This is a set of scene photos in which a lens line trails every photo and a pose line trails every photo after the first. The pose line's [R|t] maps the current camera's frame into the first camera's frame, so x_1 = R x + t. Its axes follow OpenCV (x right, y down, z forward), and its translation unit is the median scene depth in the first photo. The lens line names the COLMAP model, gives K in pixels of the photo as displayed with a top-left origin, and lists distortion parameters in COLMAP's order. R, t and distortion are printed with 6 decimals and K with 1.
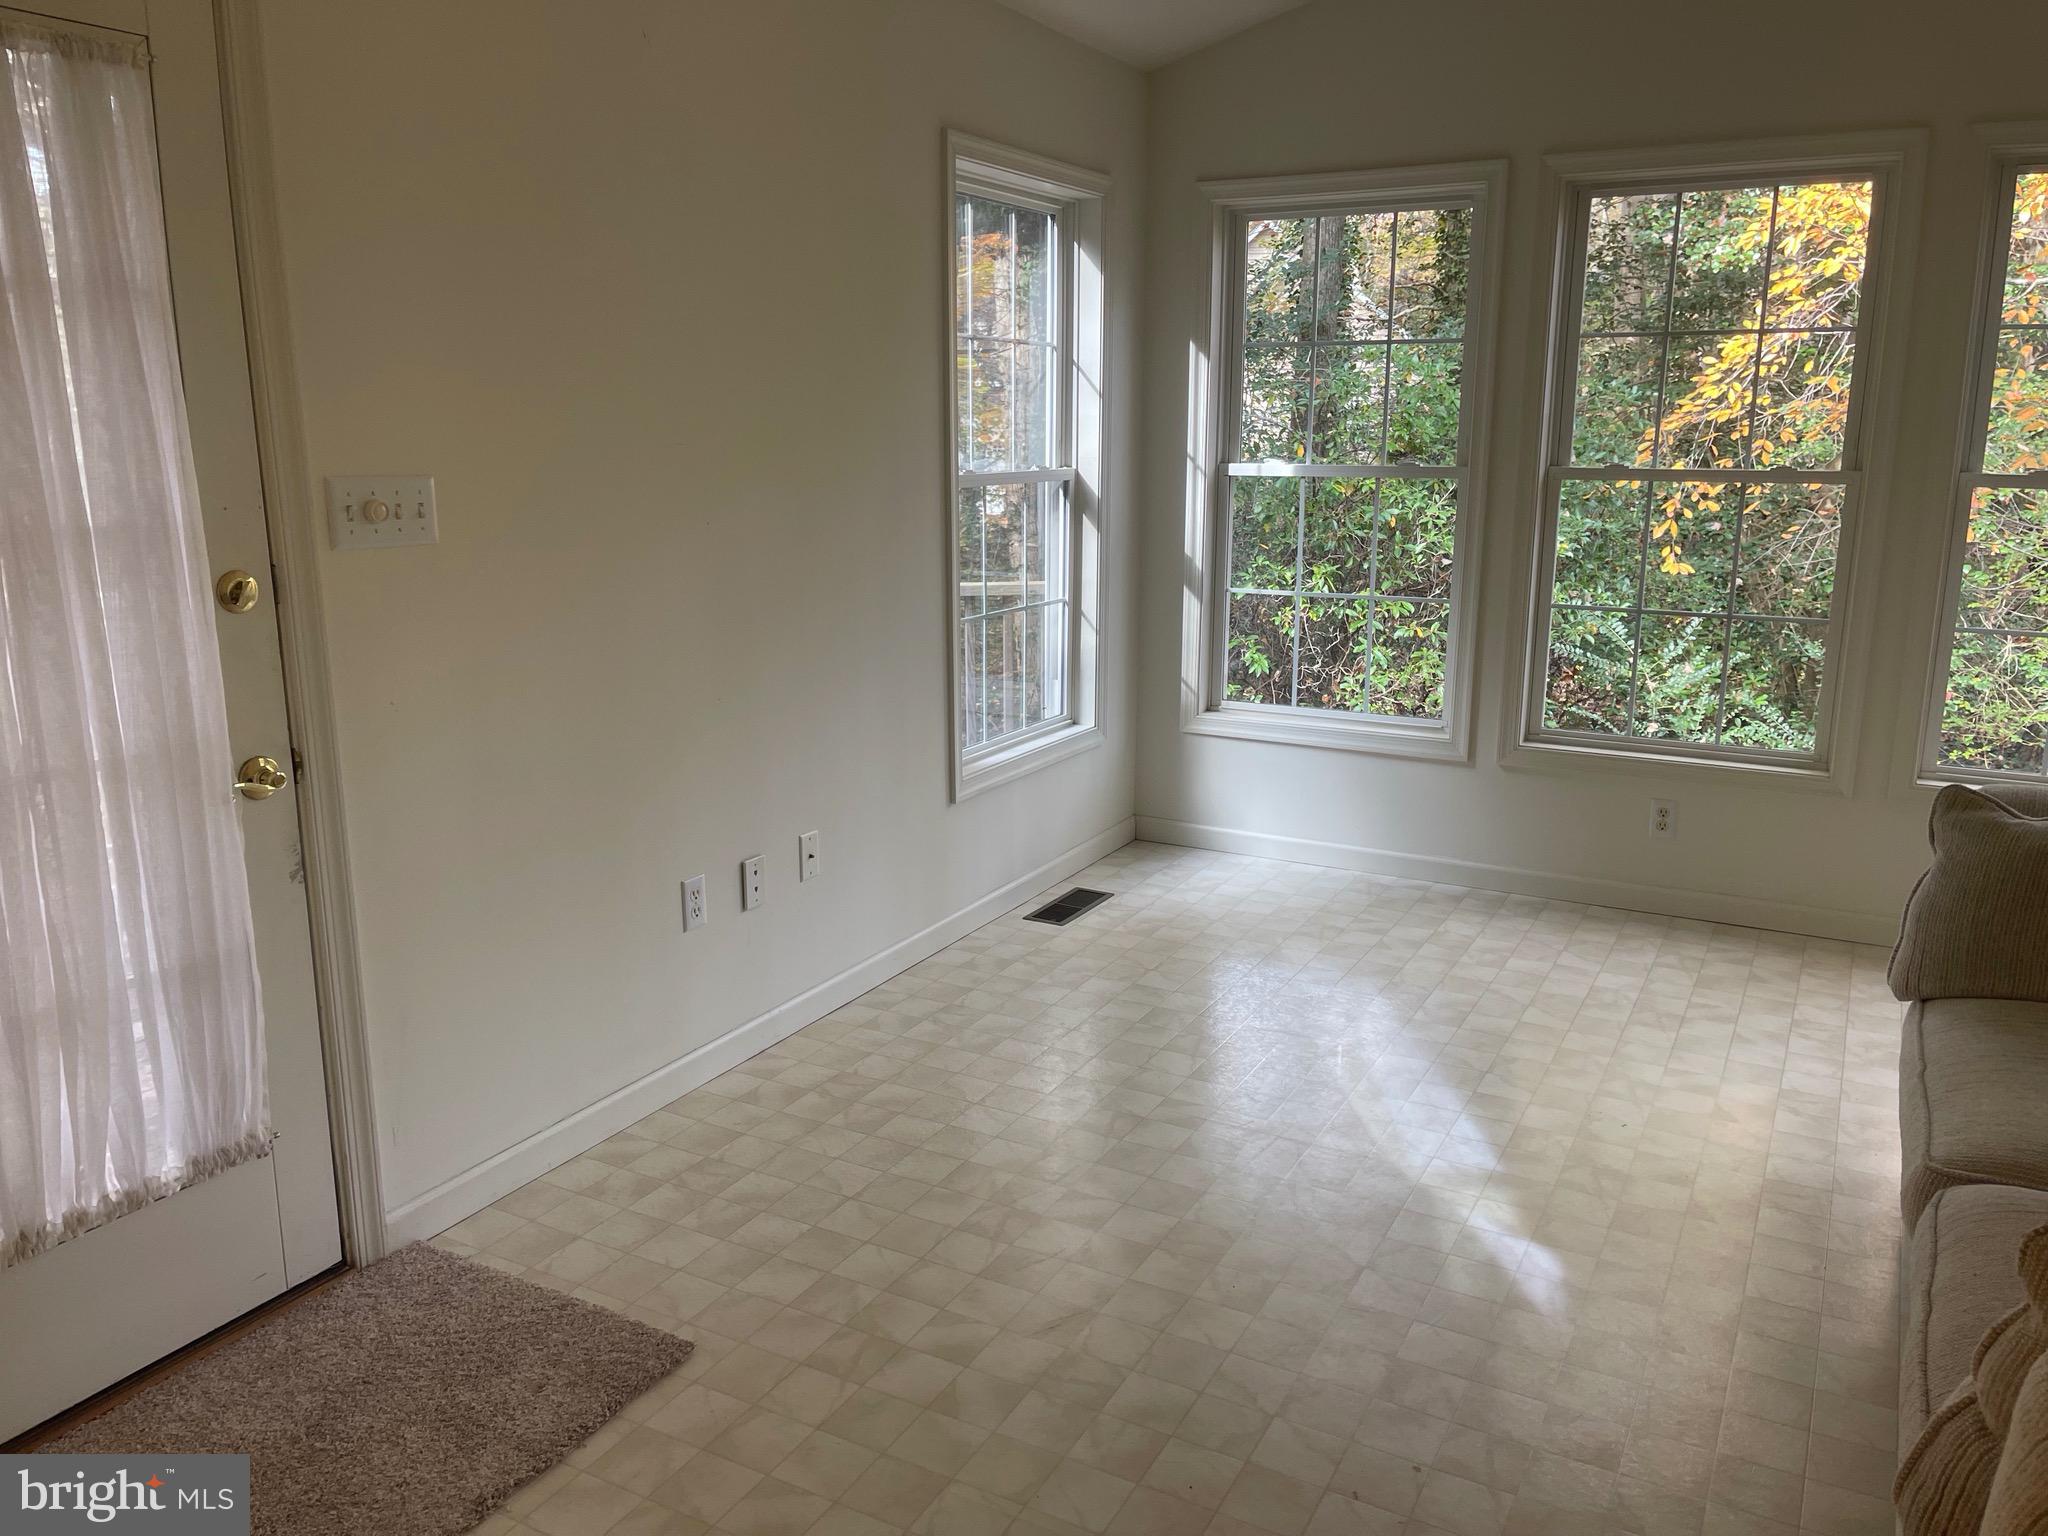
lens RADIAL K [[1554.9, 0, 1024.0], [0, 1554.9, 768.0], [0, 0, 1]] dist [0.058530, -0.070799]
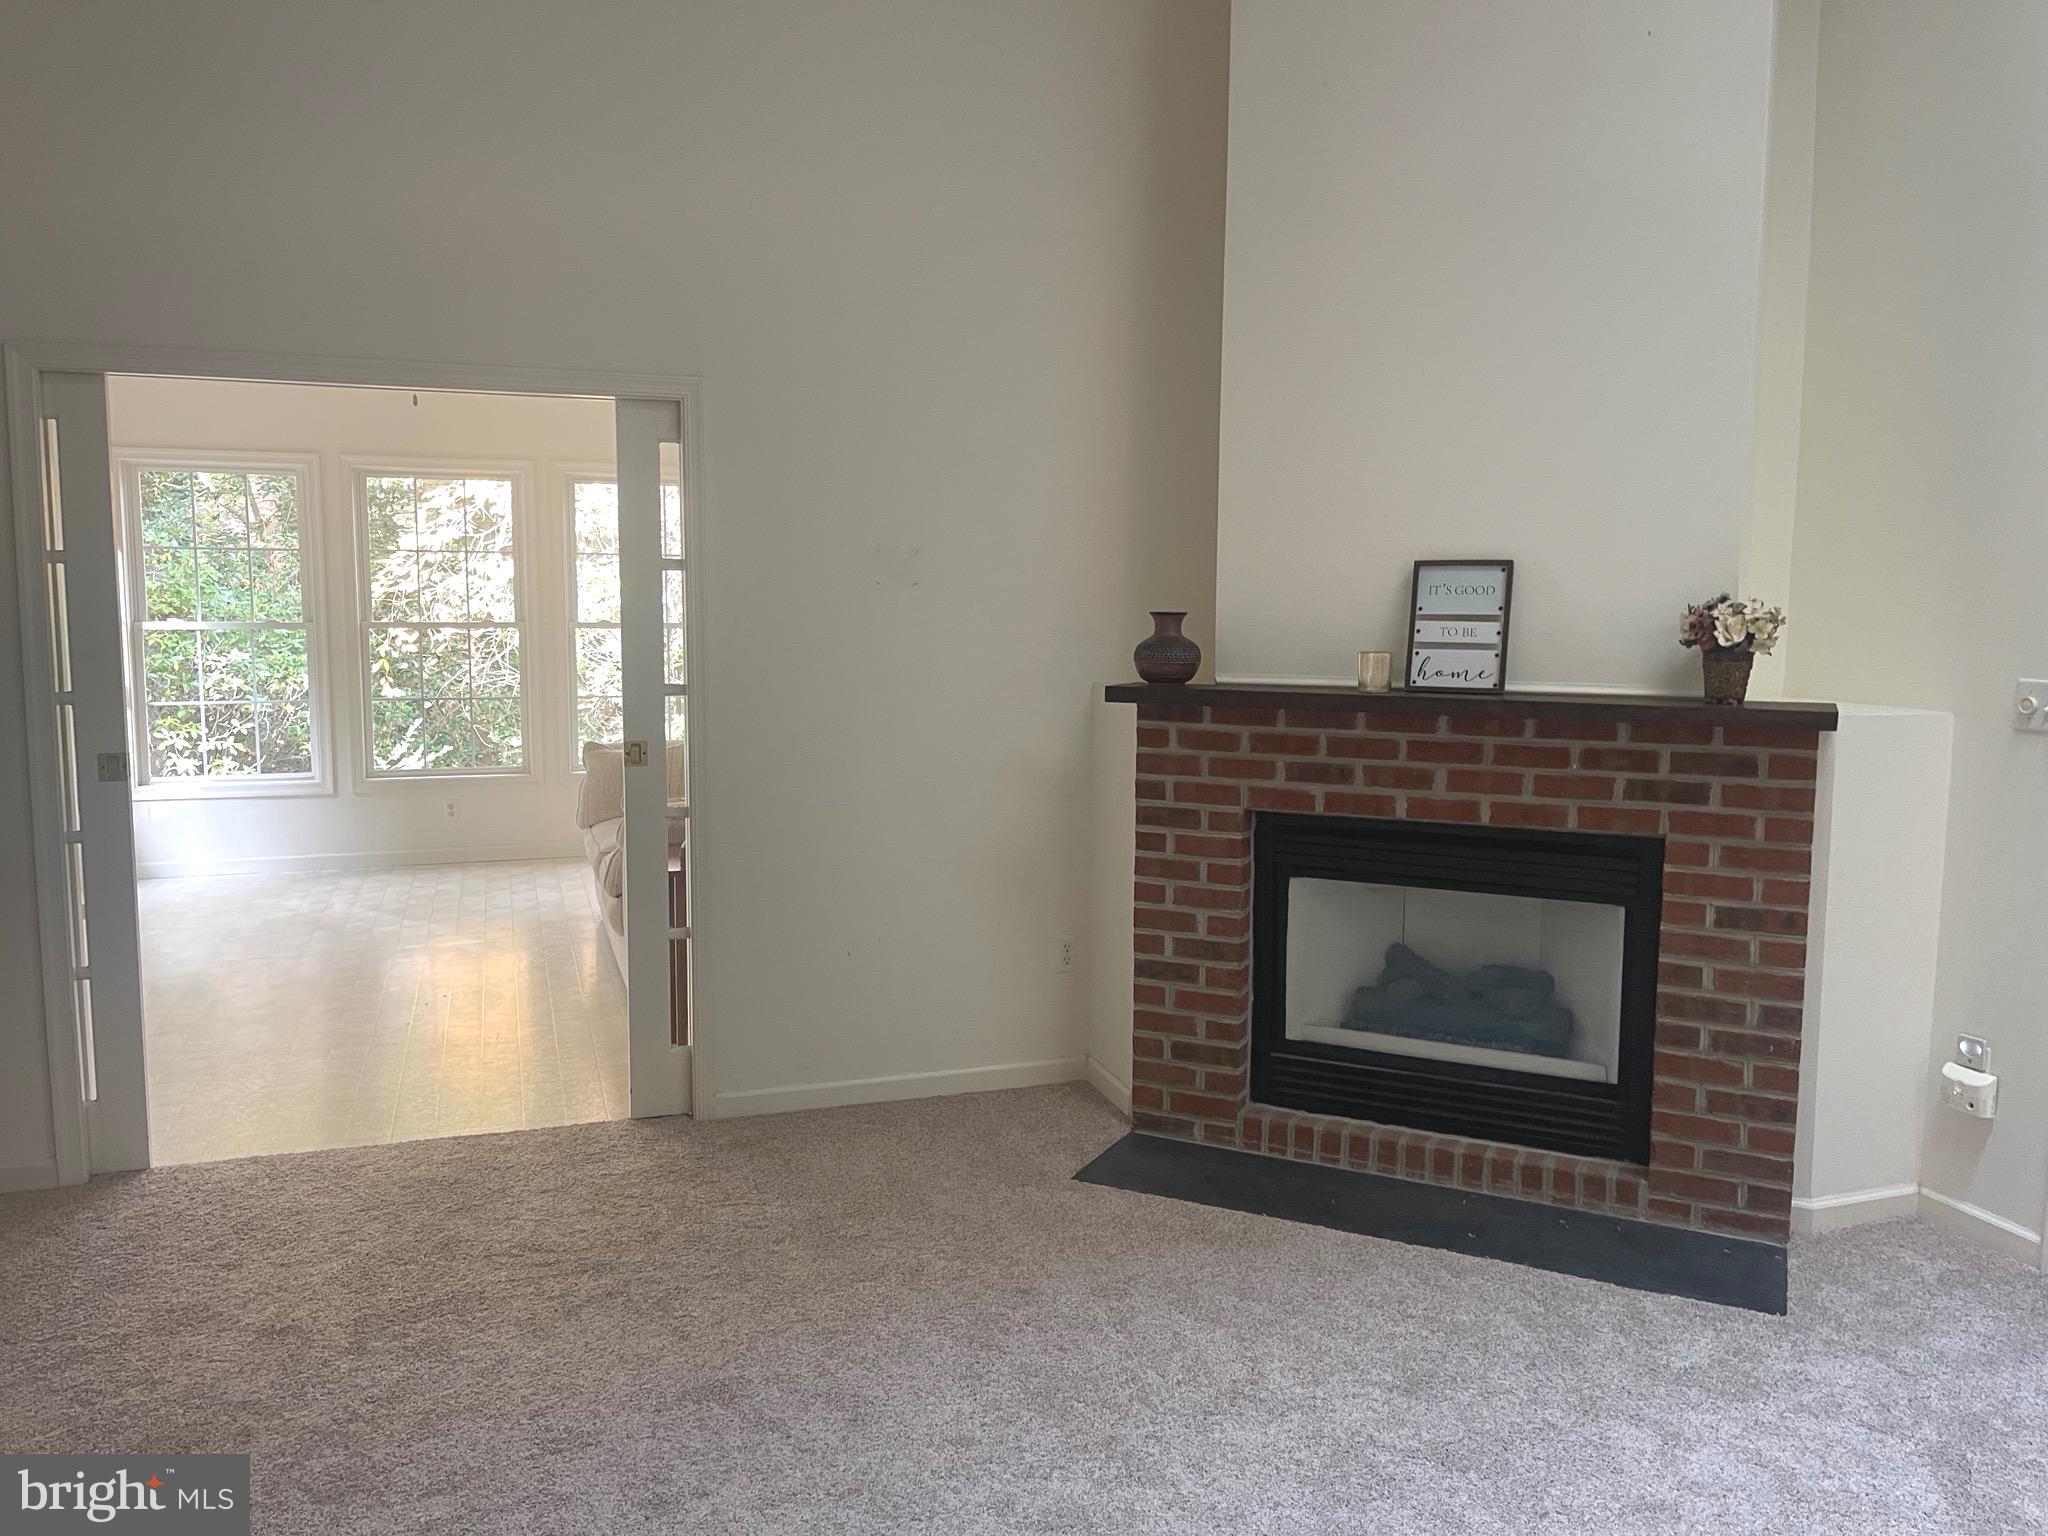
lens RADIAL K [[1536.7, 0, 1020.7], [0, 1536.7, 738.7], [0, 0, 1]] dist [0.040778, -0.003724]
pose [[0.678838, -0.073519, 0.730598, -0.401368], [0.157621, 0.986371, -0.047196, 0.124869], [-0.717171, 0.147196, 0.681174, -0.635572]]
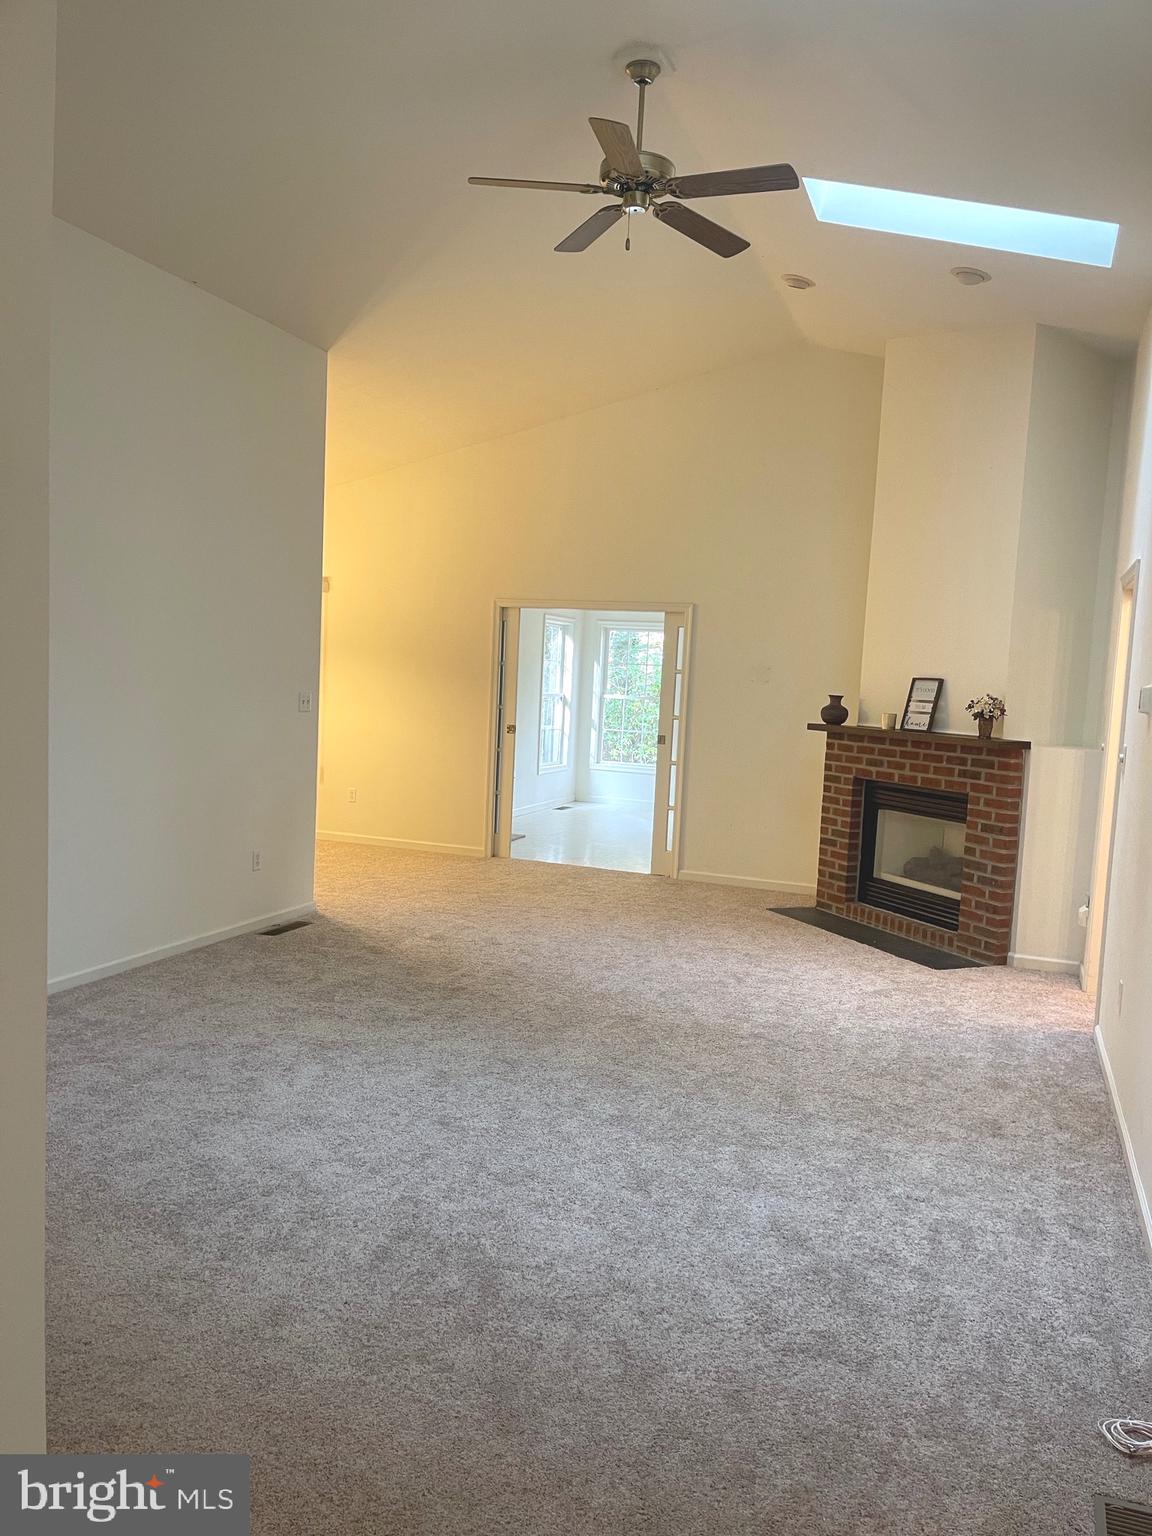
lens RADIAL K [[1166.2, 0, 576.0], [0, 1166.2, 768.0], [0, 0, 1]] dist [0.058530, -0.070799]
pose [[0.990105, 0.033842, 0.136188, -0.292877], [-0.014660, 0.990119, -0.139458, 0.349024], [-0.139562, 0.136081, 0.980818, -1.605964]]
